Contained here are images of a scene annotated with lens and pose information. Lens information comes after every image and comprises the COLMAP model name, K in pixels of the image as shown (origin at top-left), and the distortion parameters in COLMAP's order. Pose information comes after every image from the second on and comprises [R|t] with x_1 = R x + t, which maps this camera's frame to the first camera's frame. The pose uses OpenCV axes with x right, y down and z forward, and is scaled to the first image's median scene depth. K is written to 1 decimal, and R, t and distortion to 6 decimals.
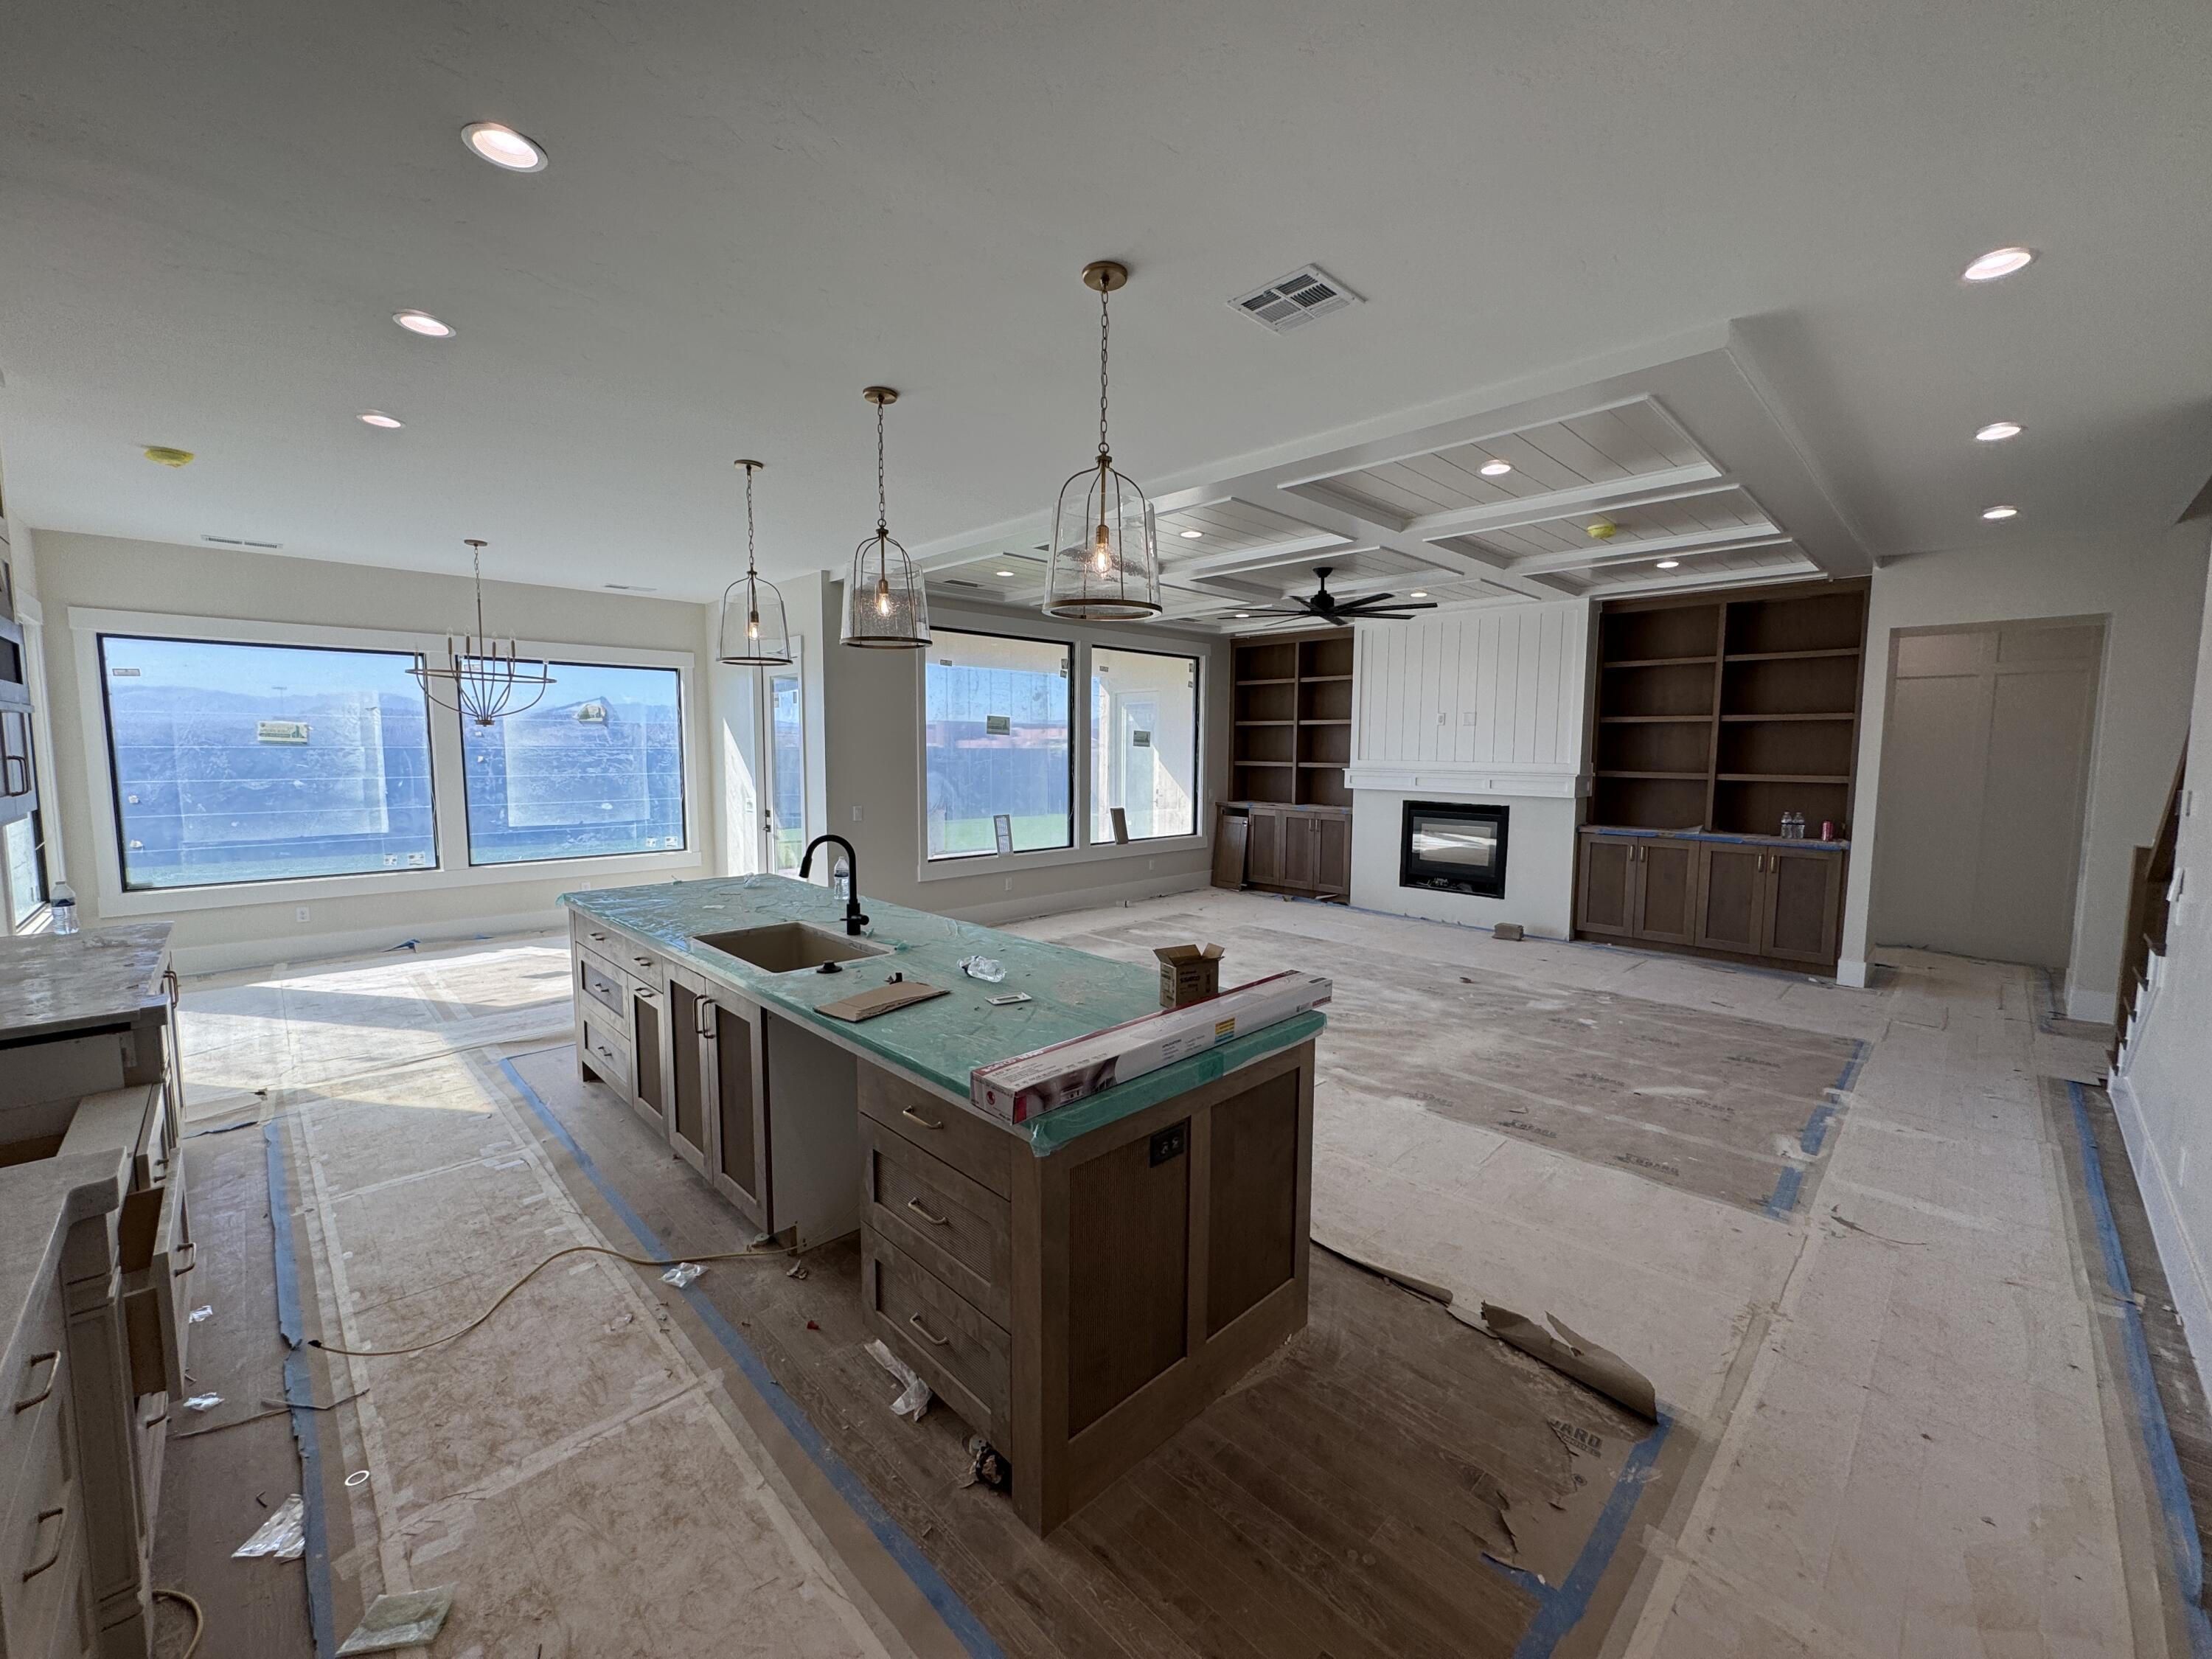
lens RADIAL K [[877.0, 0, 1105.8], [0, 877.0, 824.1], [0, 0, 1]] dist [-0.004113, 0.001086]
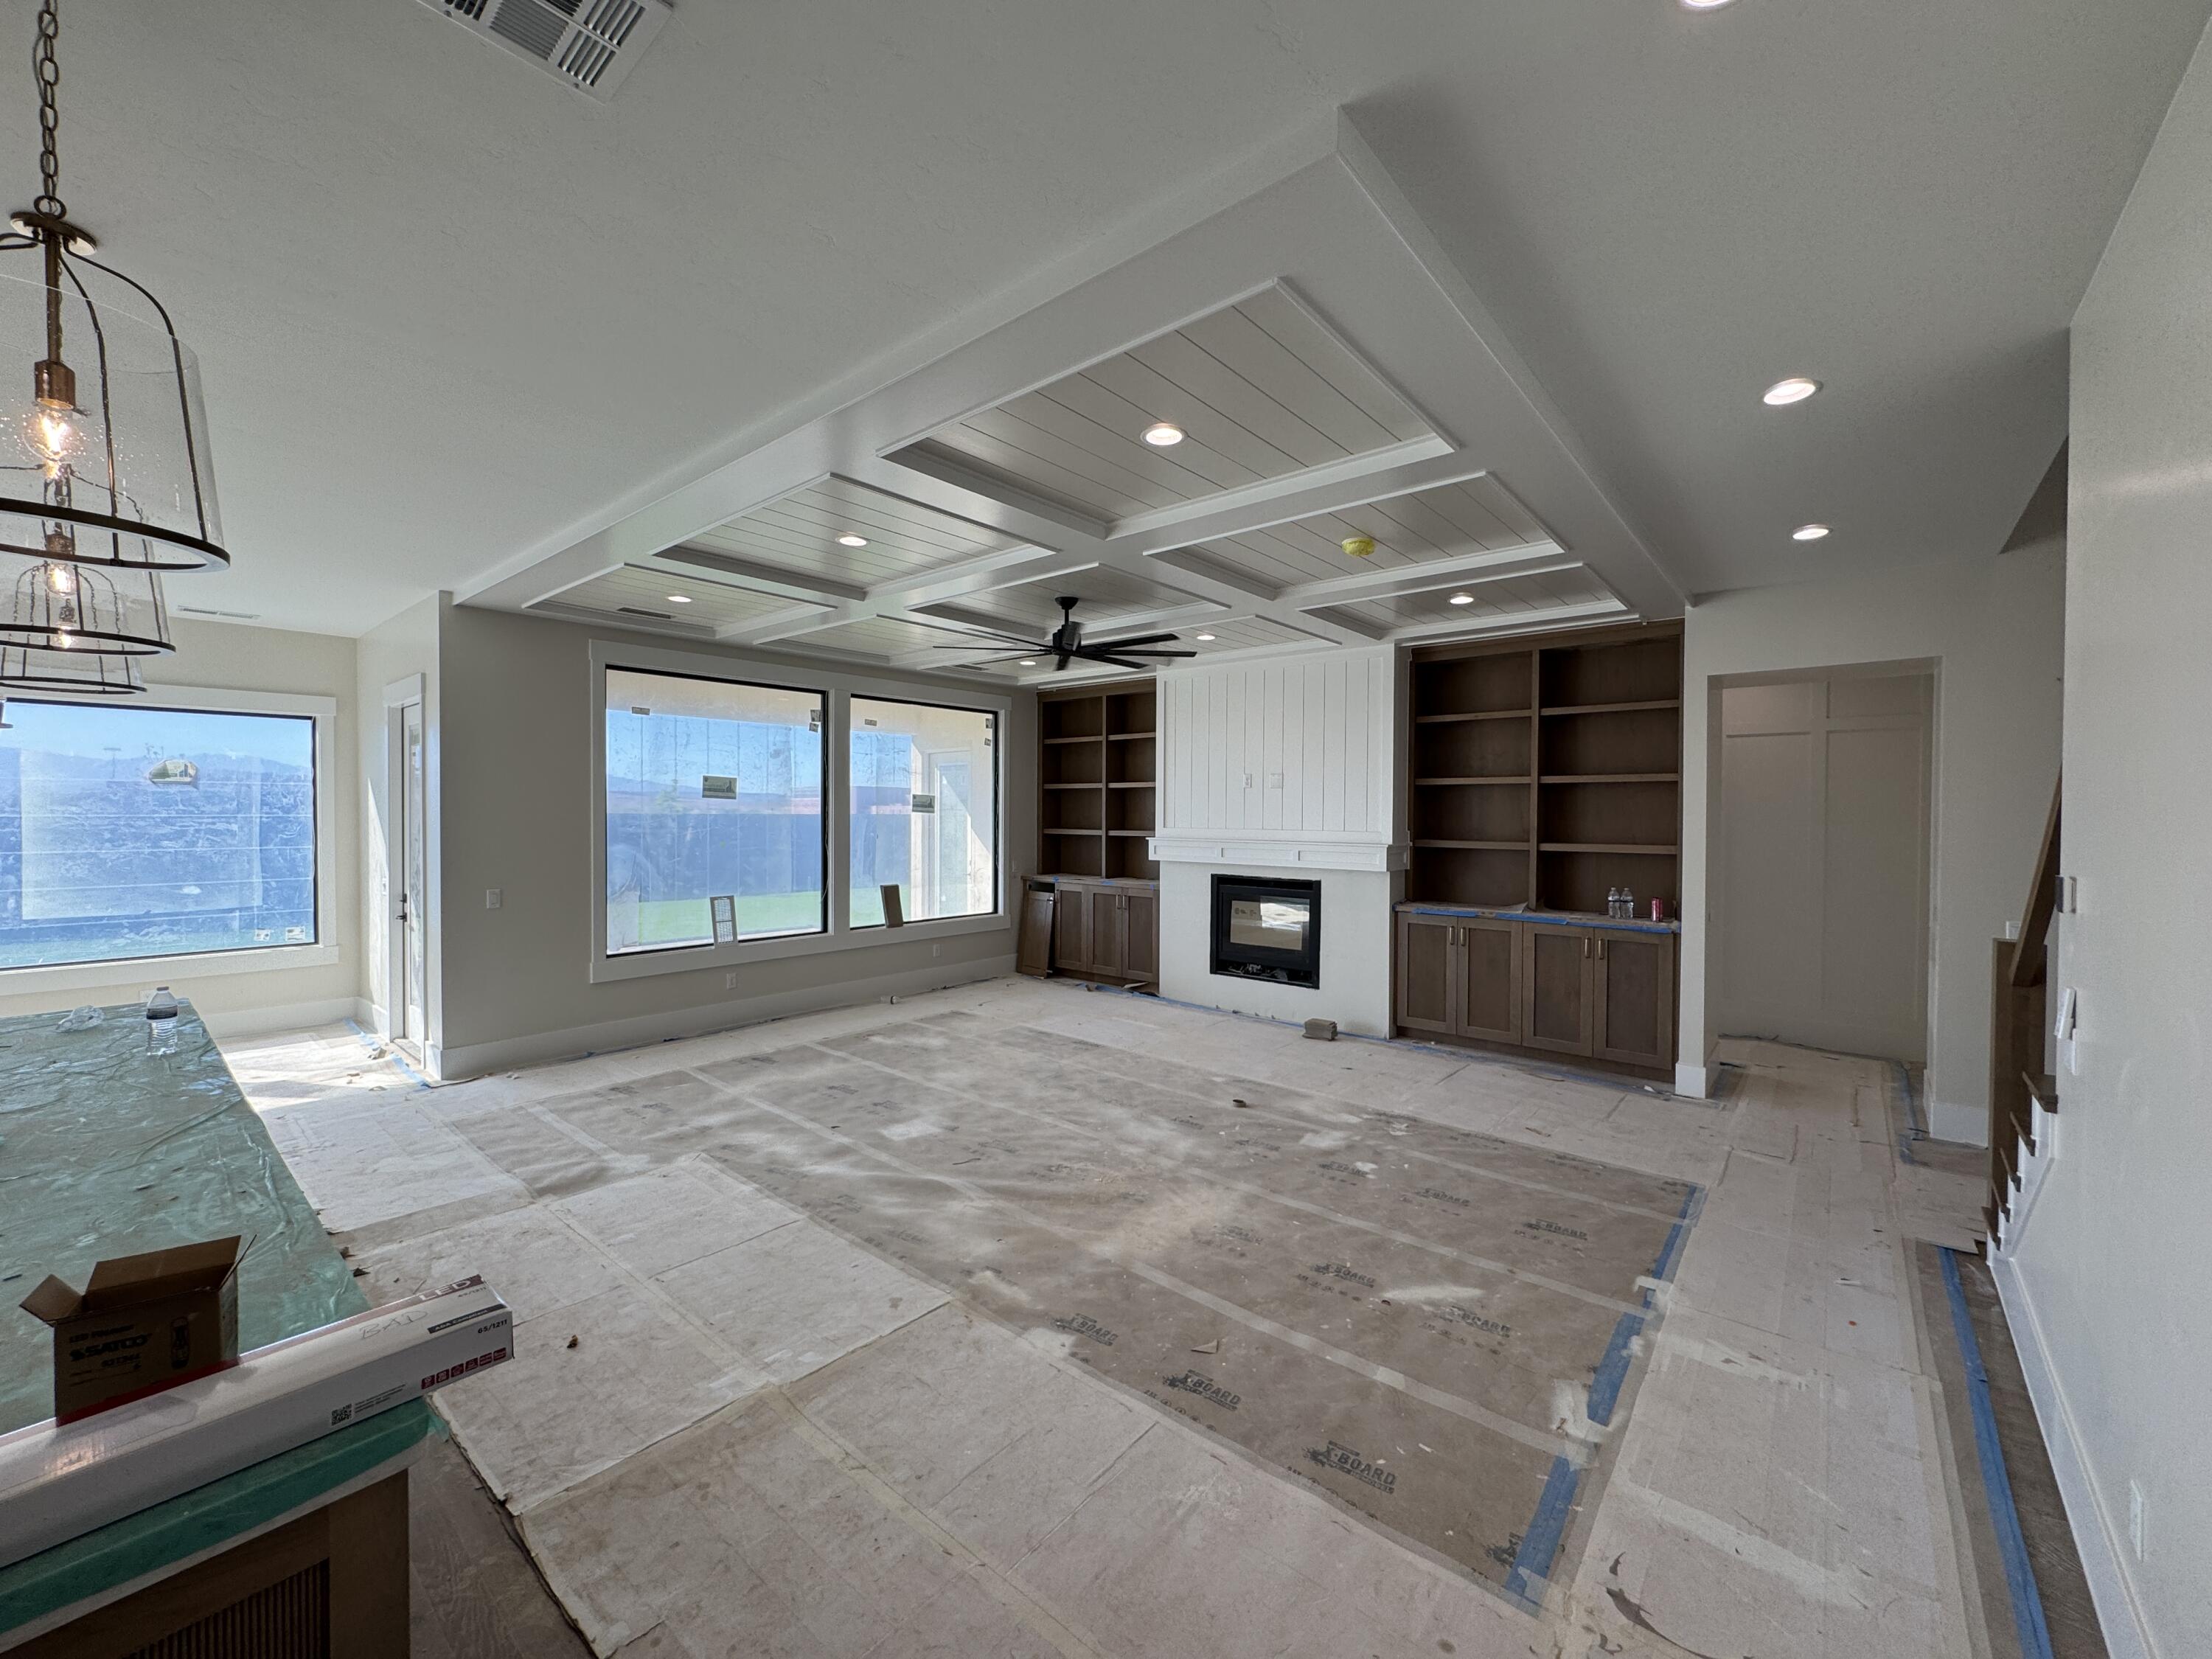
lens RADIAL K [[877.0, 0, 1105.1], [0, 877.0, 824.8], [0, 0, 1]] dist [-0.004113, 0.001086]
pose [[0.995878, -0.002465, 0.090672, 0.210035], [0.009124, 0.997283, -0.073098, -0.017688], [-0.090245, 0.073624, 0.993195, 0.191606]]
